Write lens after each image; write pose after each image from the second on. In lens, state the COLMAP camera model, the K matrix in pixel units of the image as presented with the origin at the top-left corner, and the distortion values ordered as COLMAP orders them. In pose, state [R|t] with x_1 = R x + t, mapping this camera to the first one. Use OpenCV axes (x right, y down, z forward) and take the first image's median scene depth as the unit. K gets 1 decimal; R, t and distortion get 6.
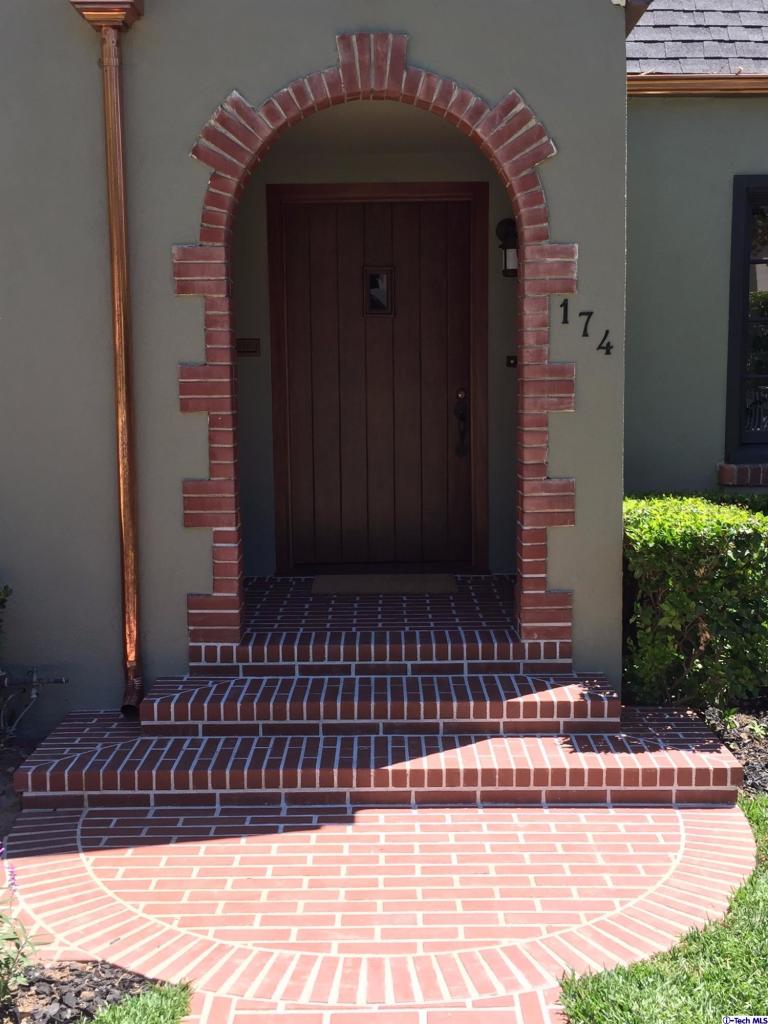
lens RADIAL K [[1131.3, 0, 384.0], [0, 1131.3, 512.0], [0, 0, 1]] dist [-0.000107, 0.001420]
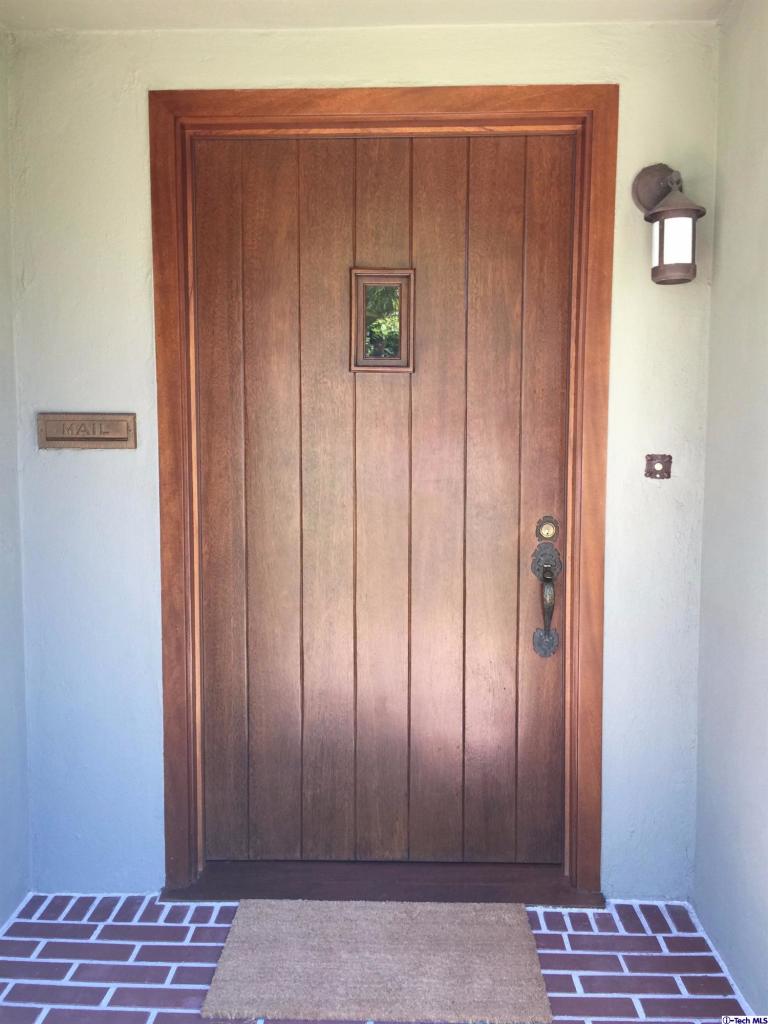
lens RADIAL K [[871.4, 0, 384.0], [0, 871.4, 512.0], [0, 0, 1]] dist [0.001325, -0.004008]
pose [[0.999450, 0.013367, -0.030351, 0.009207], [-0.013717, 0.999842, -0.011332, -0.106837], [0.030195, 0.011742, 0.999475, 0.622633]]
